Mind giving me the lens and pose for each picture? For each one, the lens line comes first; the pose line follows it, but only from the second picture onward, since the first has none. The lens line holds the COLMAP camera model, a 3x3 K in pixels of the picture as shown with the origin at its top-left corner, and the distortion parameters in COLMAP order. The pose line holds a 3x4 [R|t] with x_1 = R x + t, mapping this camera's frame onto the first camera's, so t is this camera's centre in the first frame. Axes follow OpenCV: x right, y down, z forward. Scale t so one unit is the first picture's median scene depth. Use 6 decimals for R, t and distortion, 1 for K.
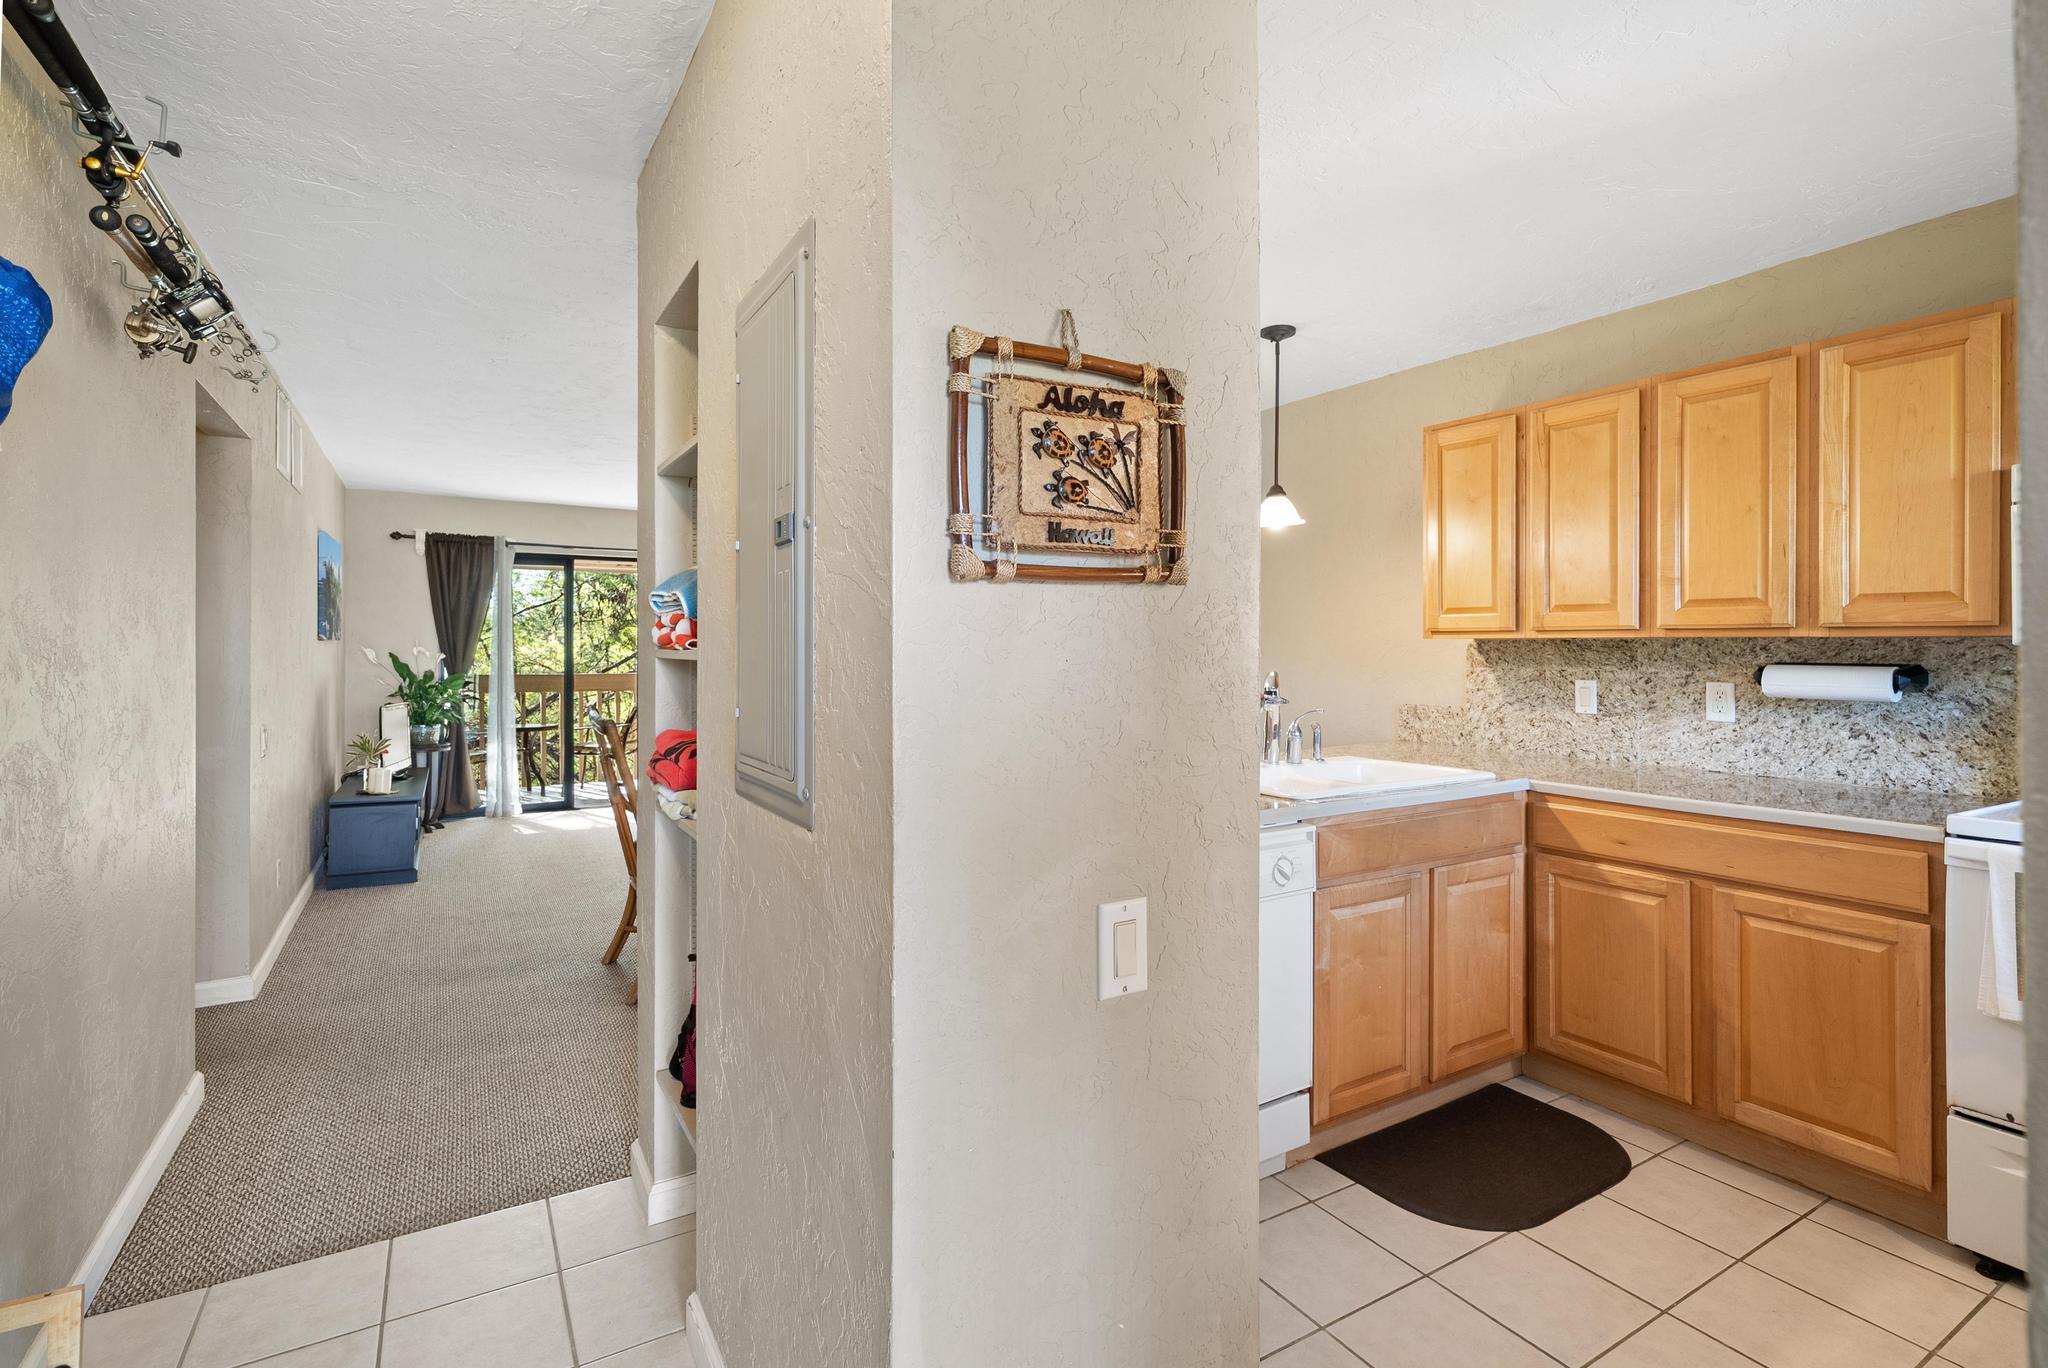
lens RADIAL K [[950.7, 0, 1028.0], [0, 950.7, 645.5], [0, 0, 1]] dist [-0.003213, 0.000090]
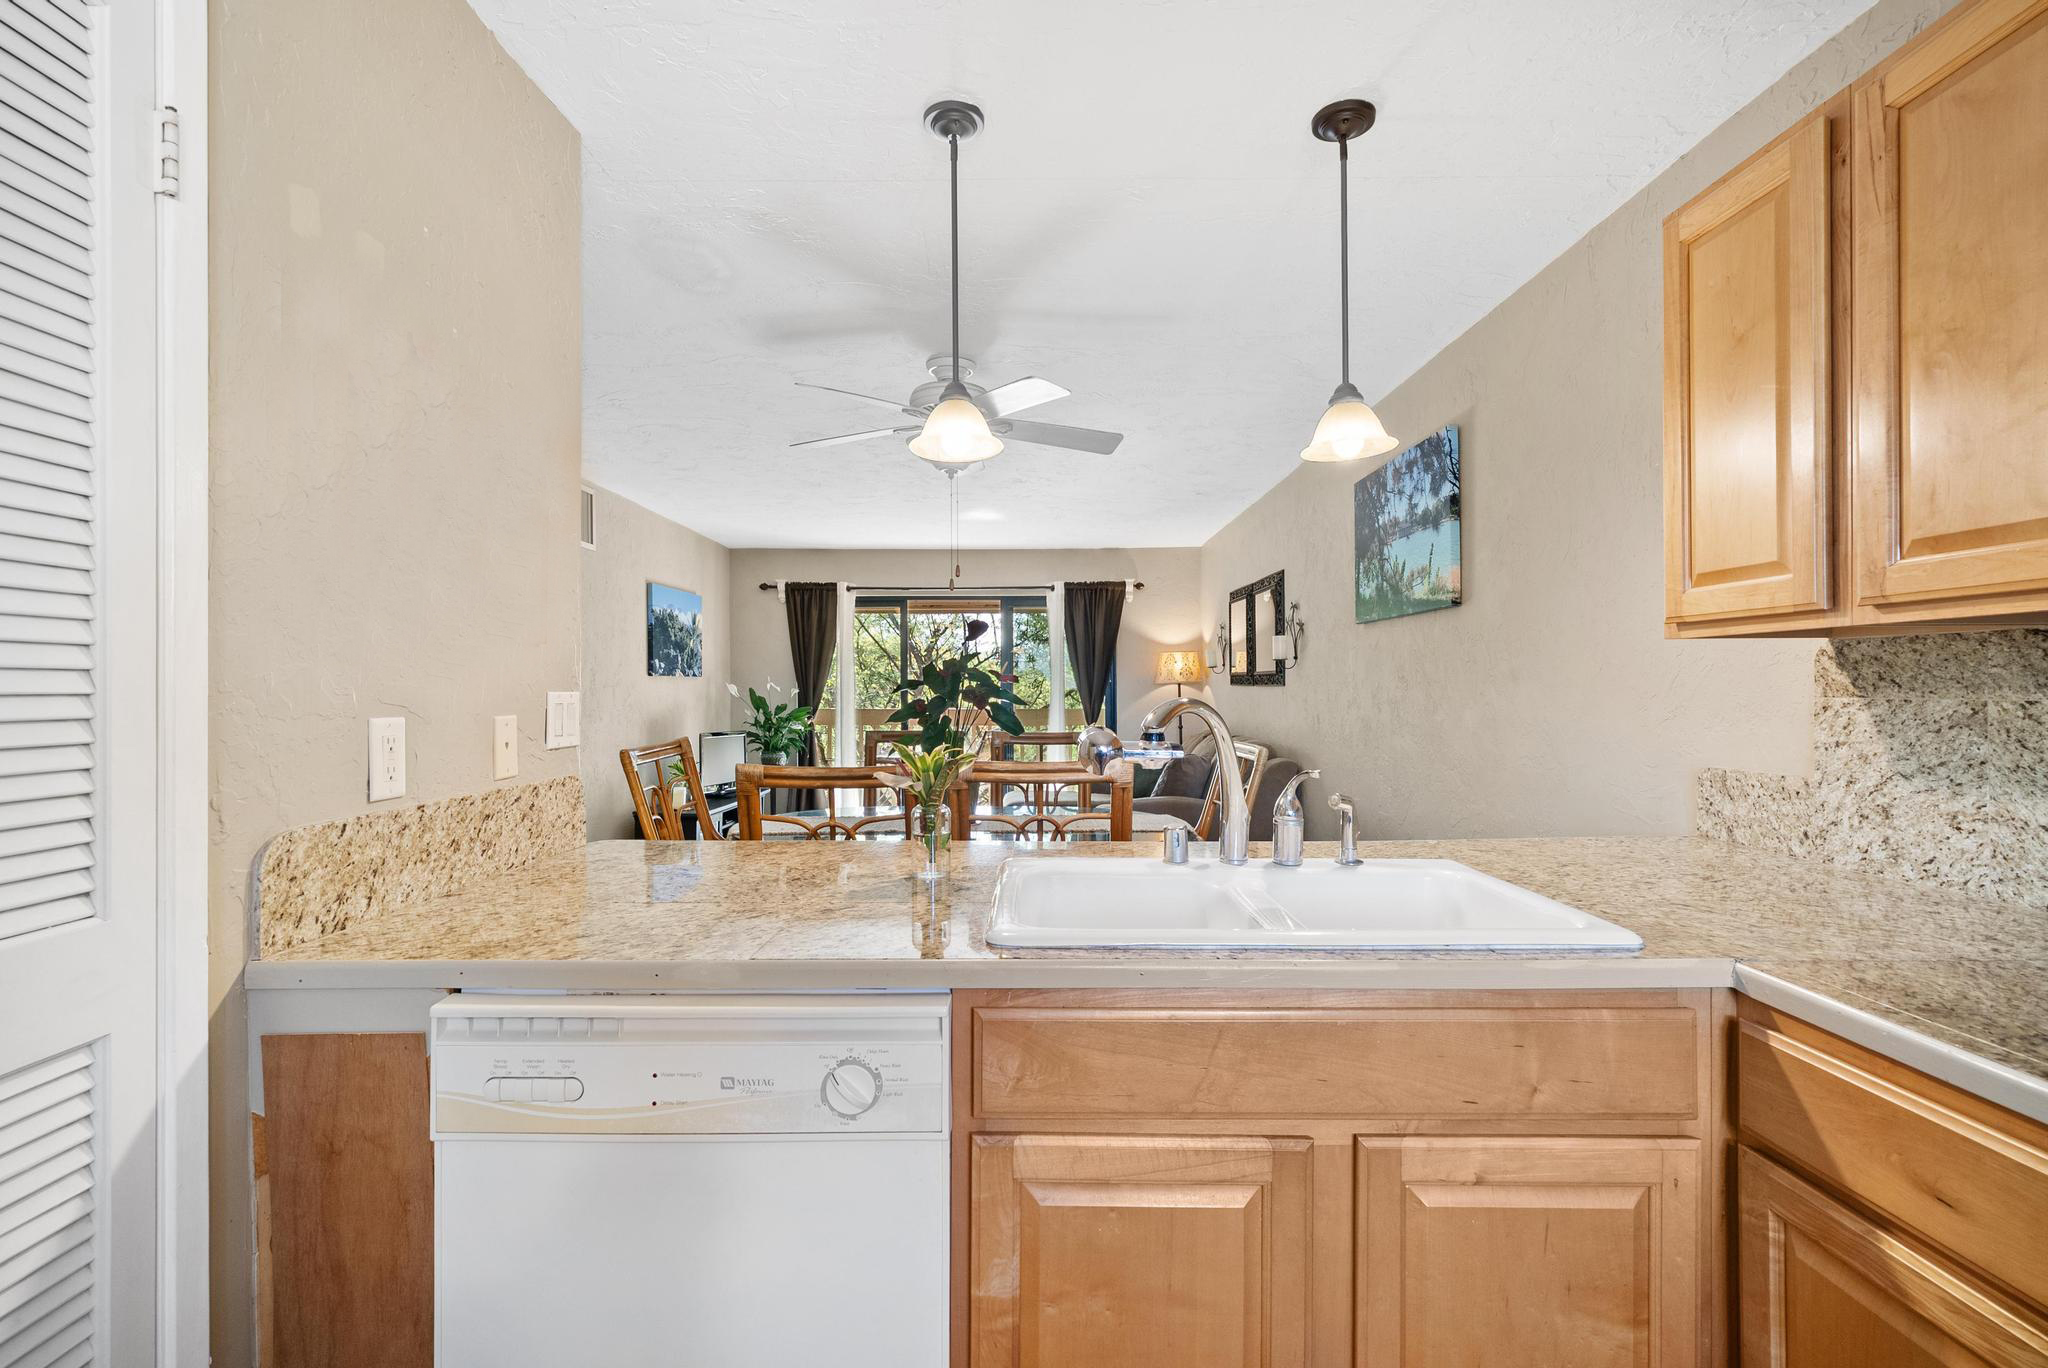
lens RADIAL K [[930.4, 0, 1024.0], [0, 930.4, 684.0], [0, 0, 1]] dist [-0.002408, 0.000434]
pose [[0.852381, -0.005330, -0.522894, 0.246064], [0.003254, 0.999983, -0.004889, 0.011475], [0.522911, 0.002466, 0.852384, 0.258078]]
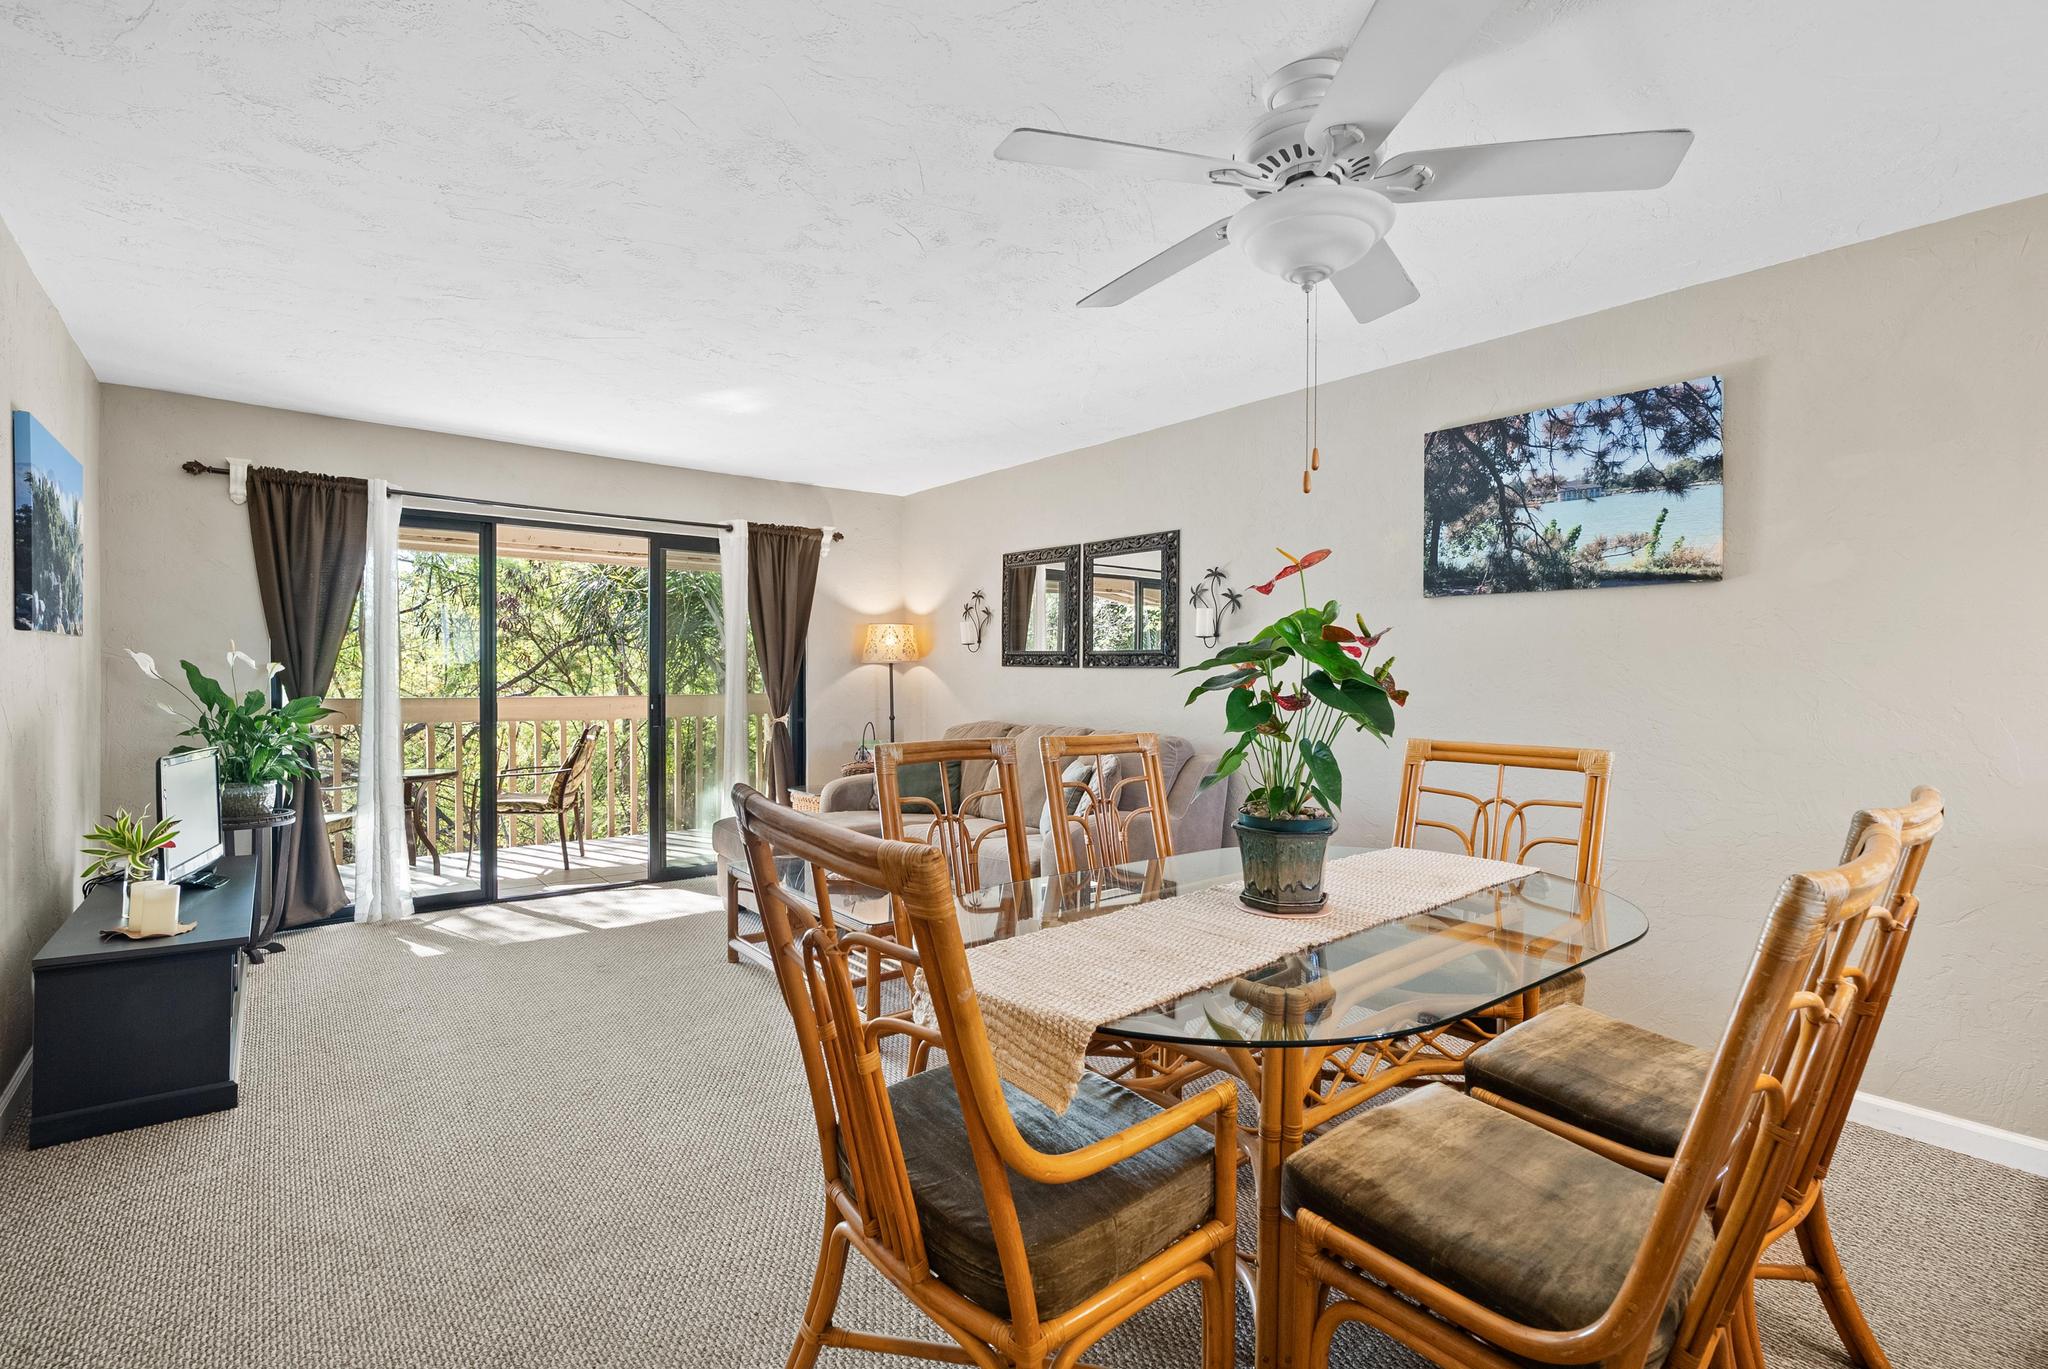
lens RADIAL K [[930.4, 0, 1024.0], [0, 930.4, 684.5], [0, 0, 1]] dist [-0.002408, 0.000434]
pose [[0.991030, 0.004271, 0.133572, -0.281104], [-0.006280, 0.999873, 0.014624, 0.012686], [-0.133492, -0.015332, 0.990931, 0.435549]]
